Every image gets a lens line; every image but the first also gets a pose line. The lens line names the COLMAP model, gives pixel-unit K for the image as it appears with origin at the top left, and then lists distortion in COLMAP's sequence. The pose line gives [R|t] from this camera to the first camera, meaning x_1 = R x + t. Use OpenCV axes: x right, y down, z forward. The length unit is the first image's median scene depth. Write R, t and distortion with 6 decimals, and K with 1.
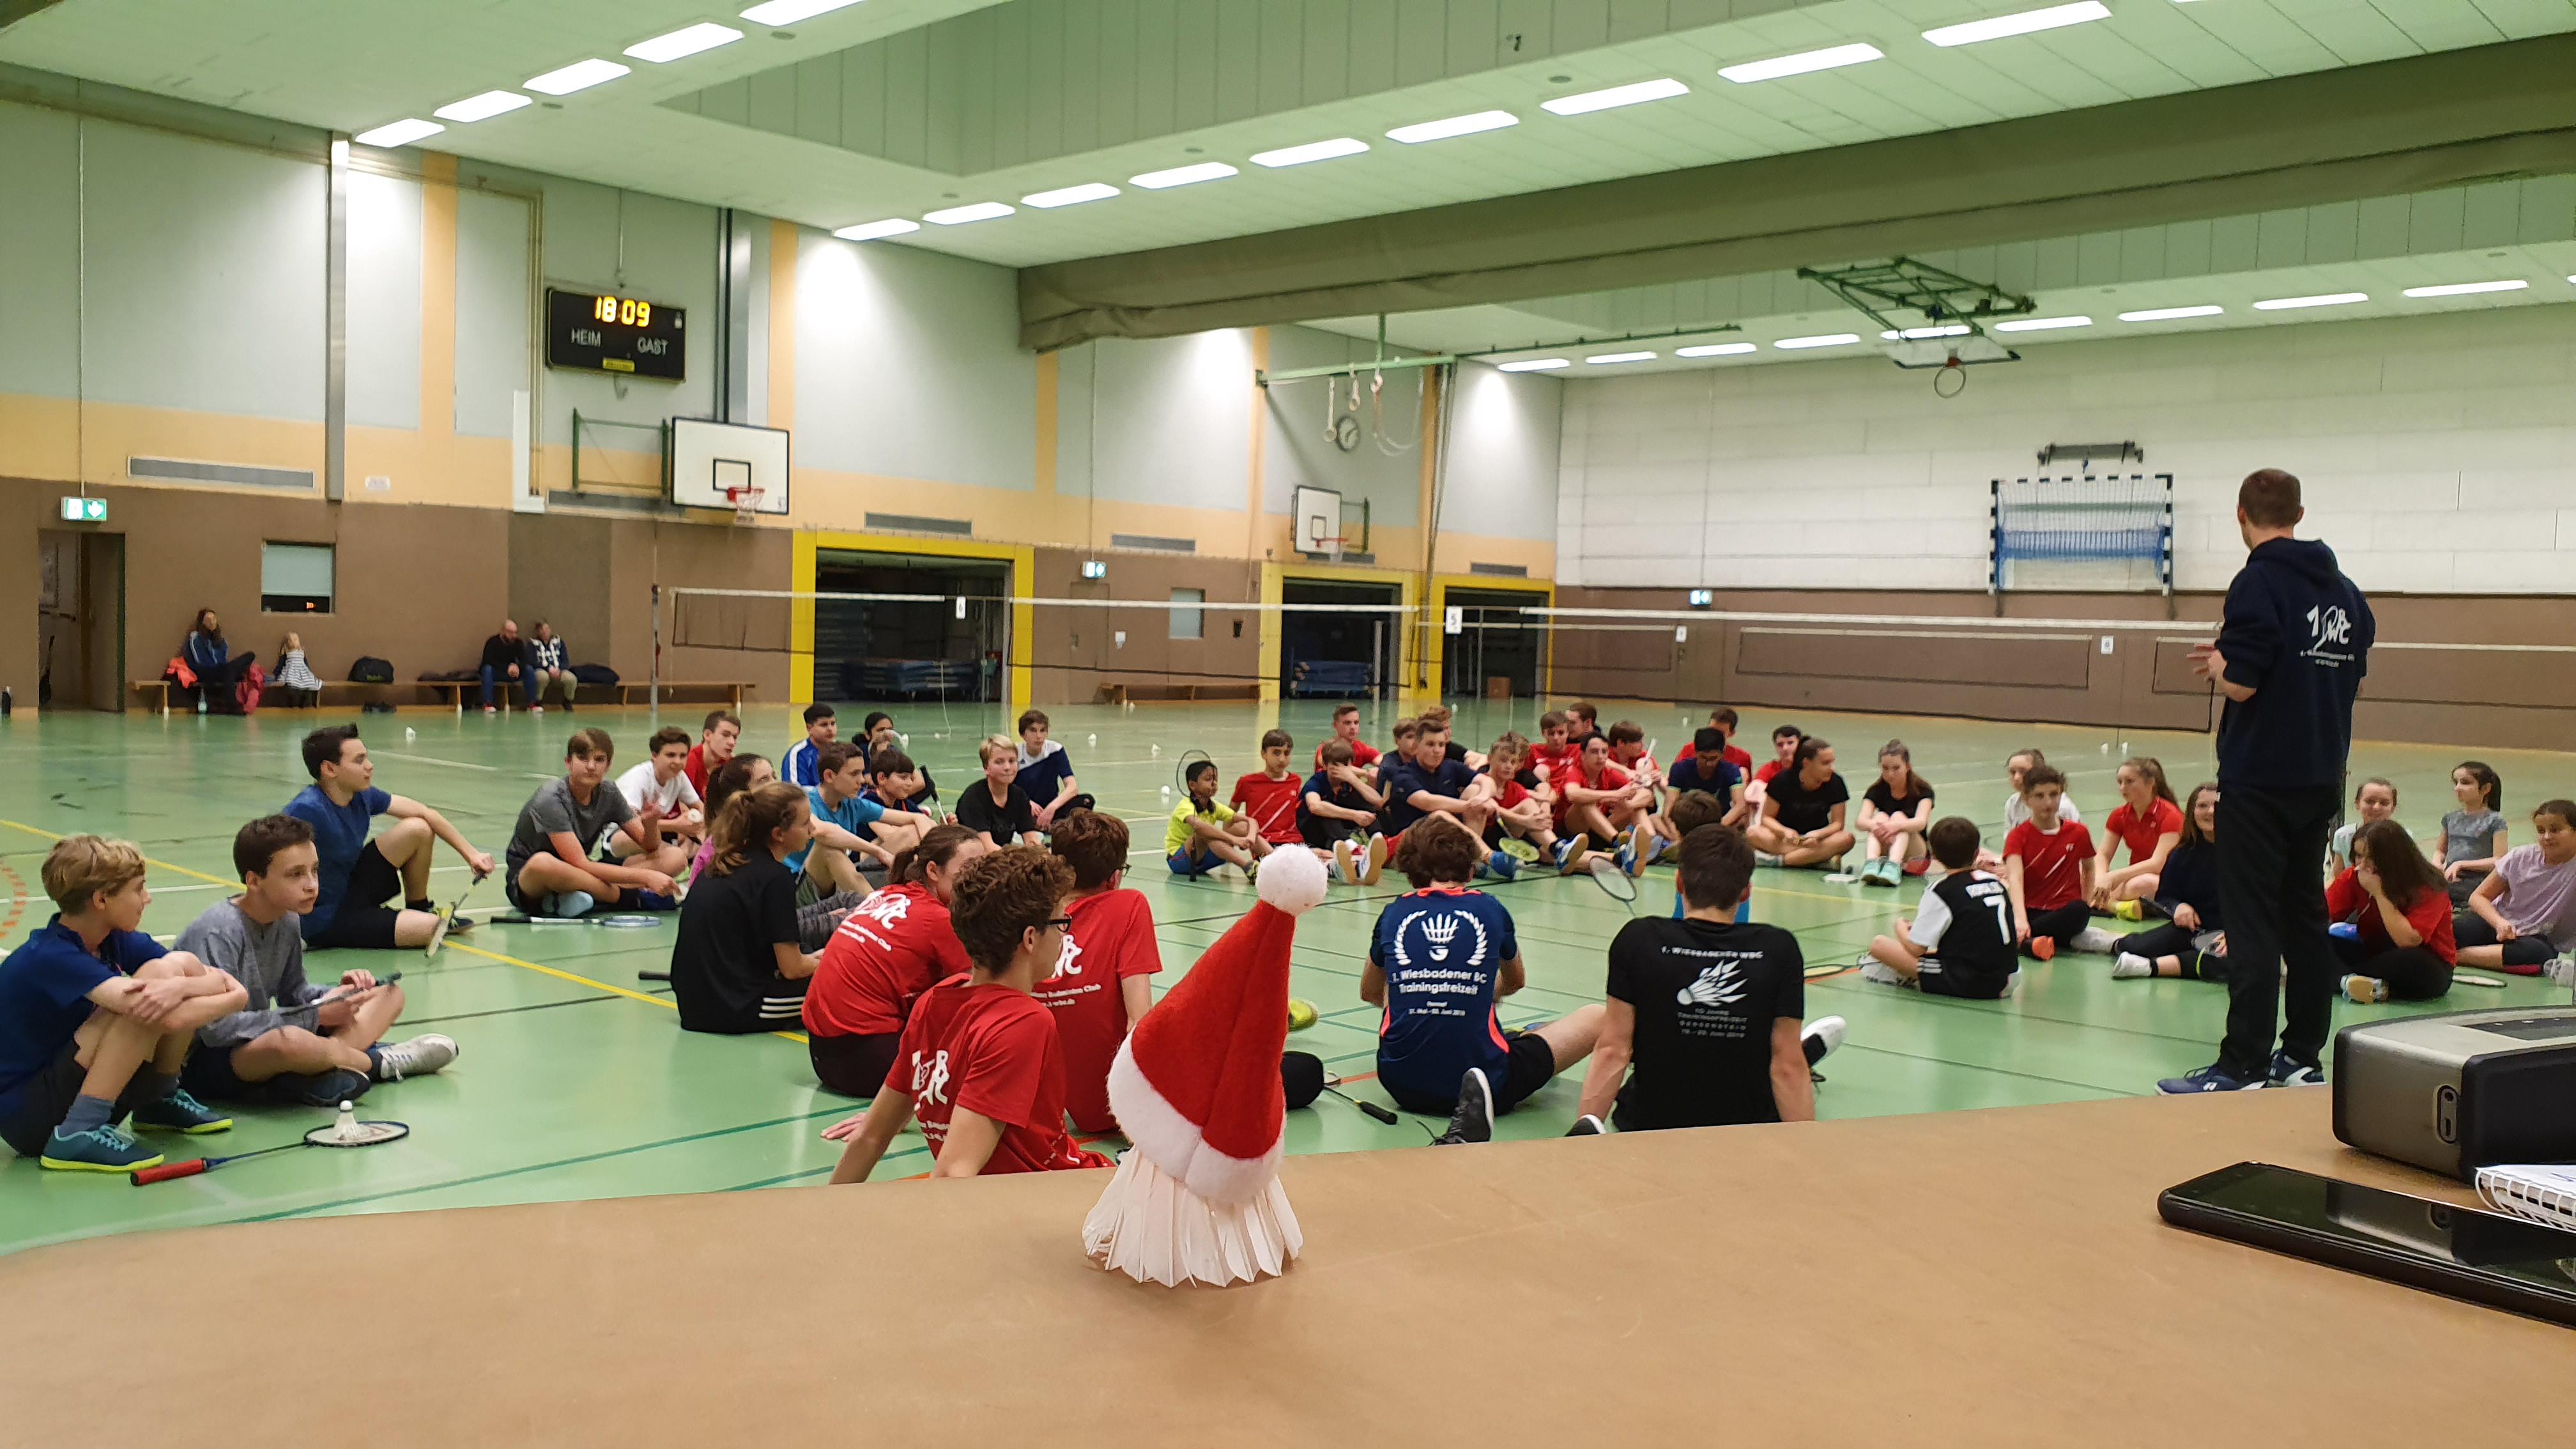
lens RADIAL K [[2061.1, 0, 1290.6], [0, 2061.1, 707.6], [0, 0, 1]] dist [-0.003712, 0.097491]
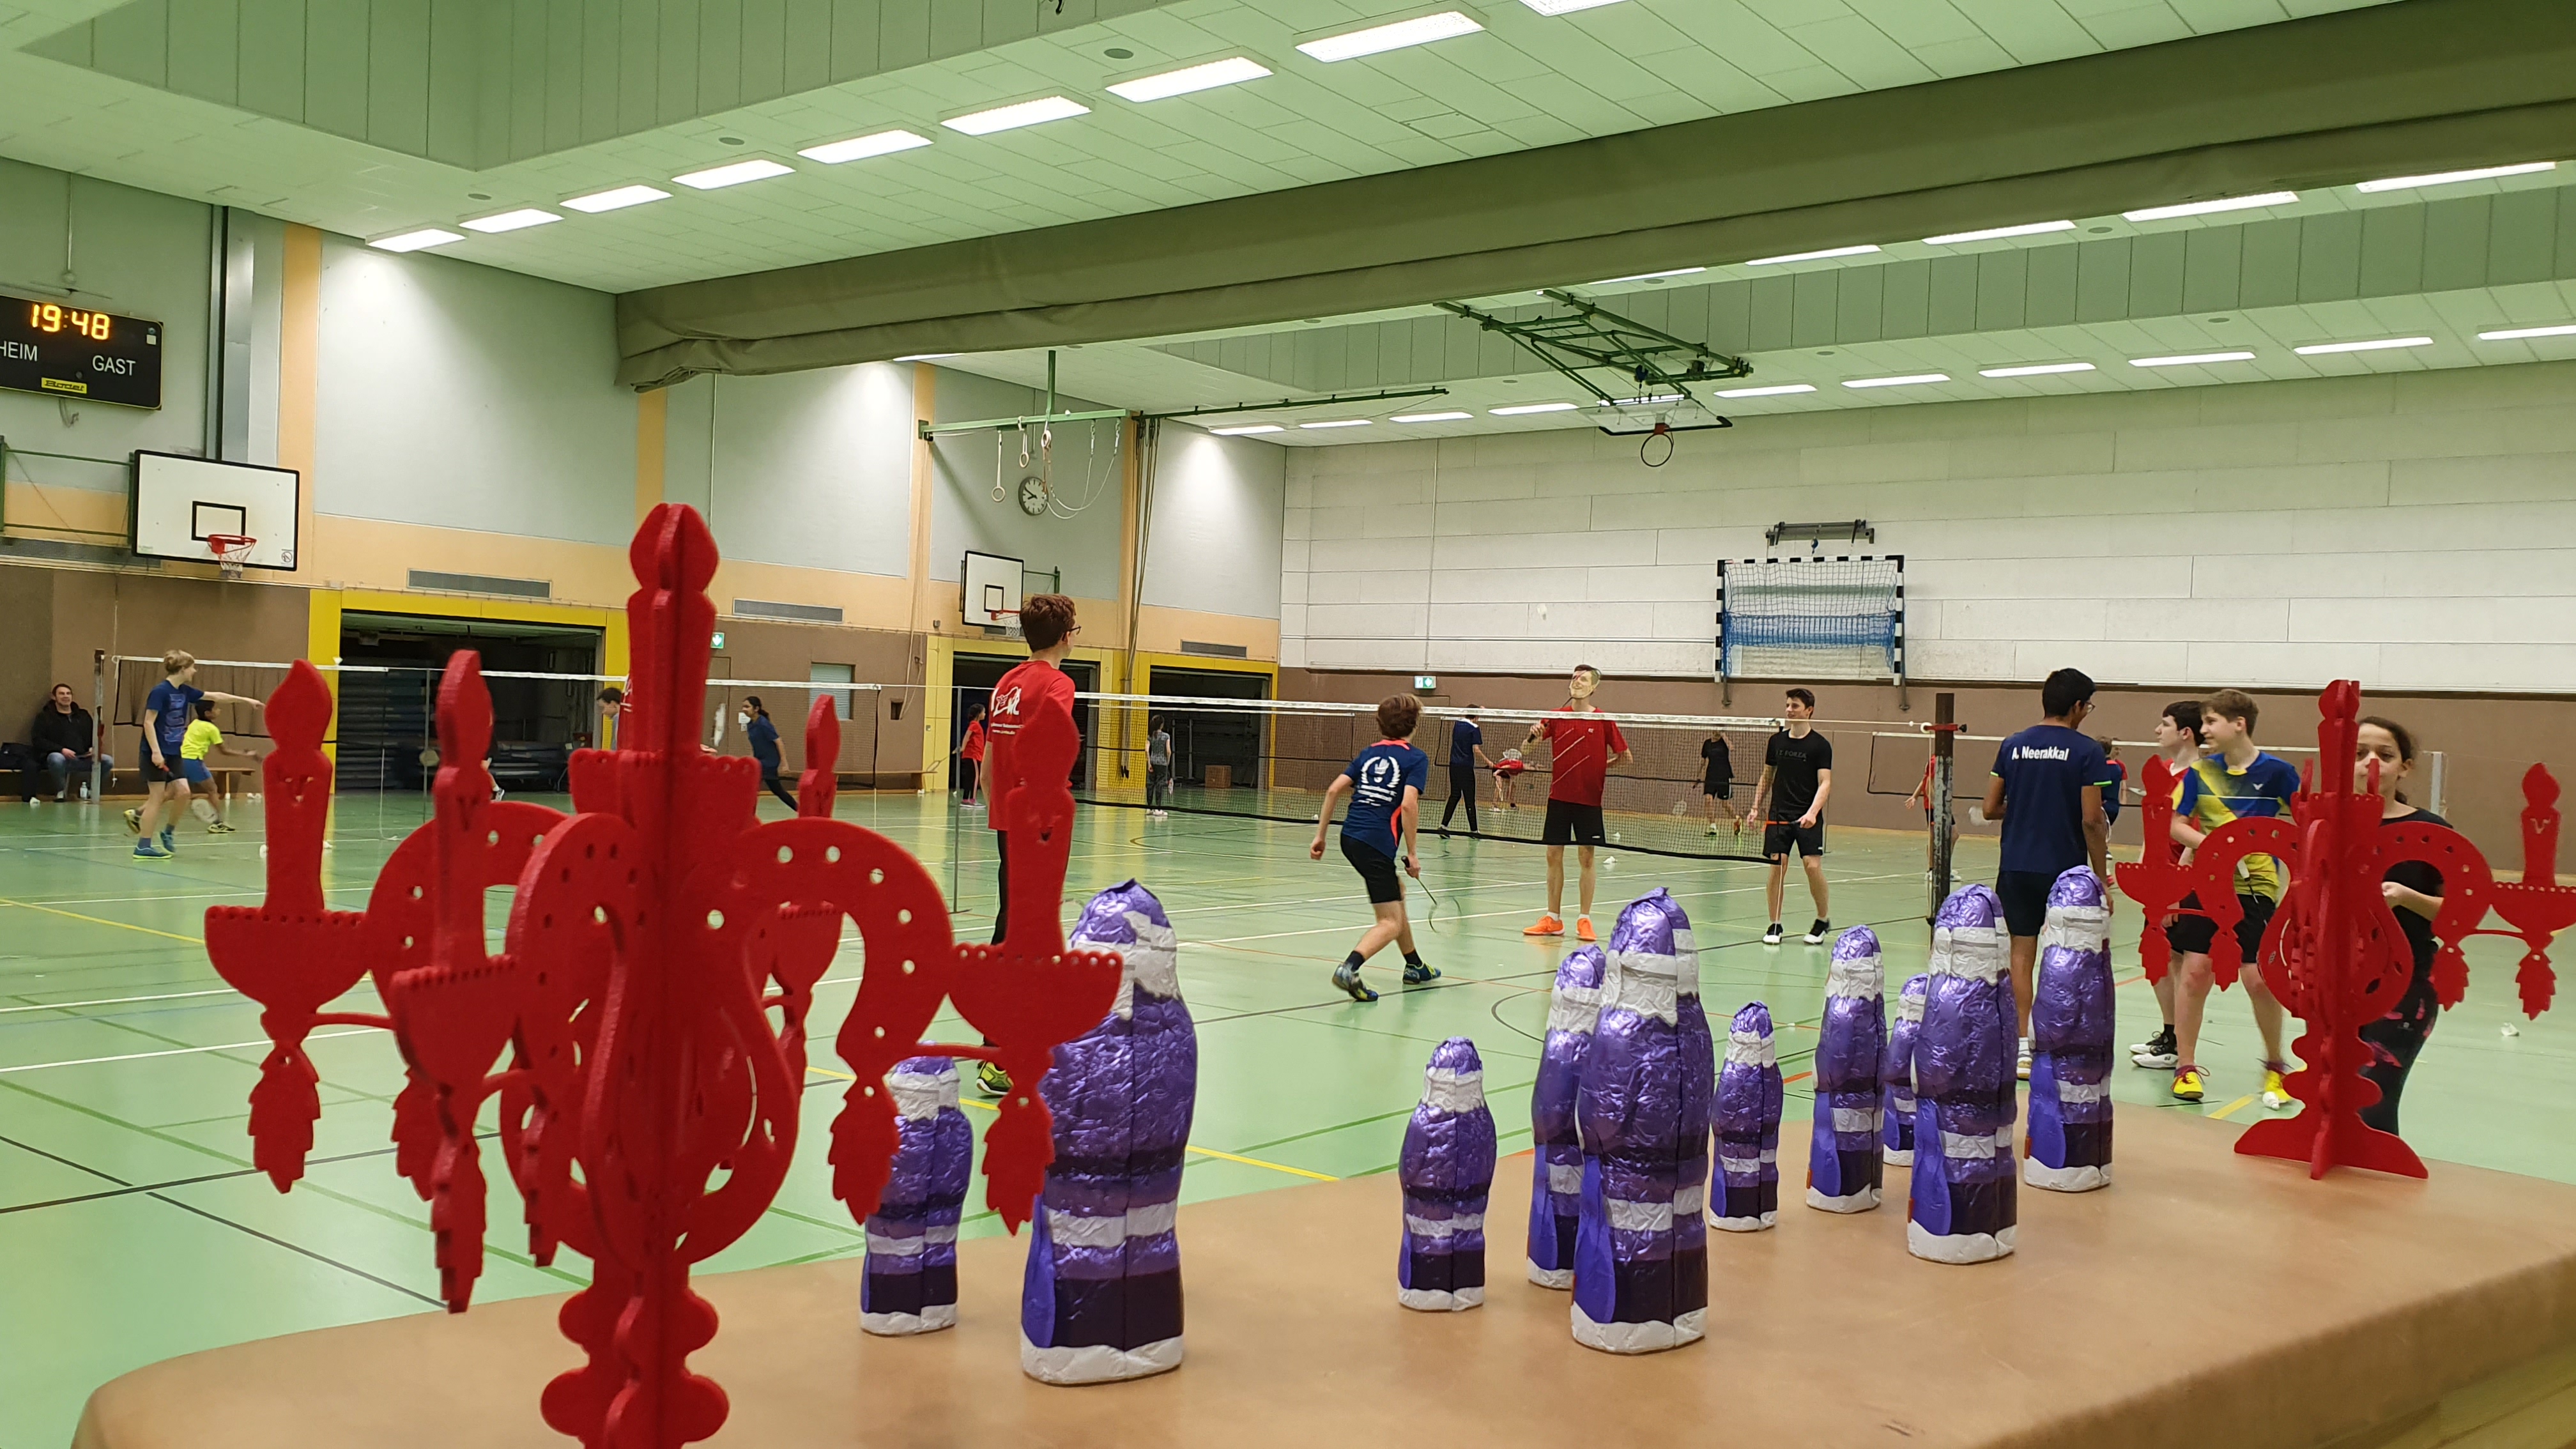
lens RADIAL K [[2026.8, 0, 1288.0], [0, 2026.8, 724.5], [0, 0, 1]] dist [0.150661, -0.244474]
pose [[0.996765, 0.010363, 0.079703, 0.081679], [-0.007922, 0.999492, -0.030884, -0.006545], [-0.079983, 0.030153, 0.996340, 0.109222]]
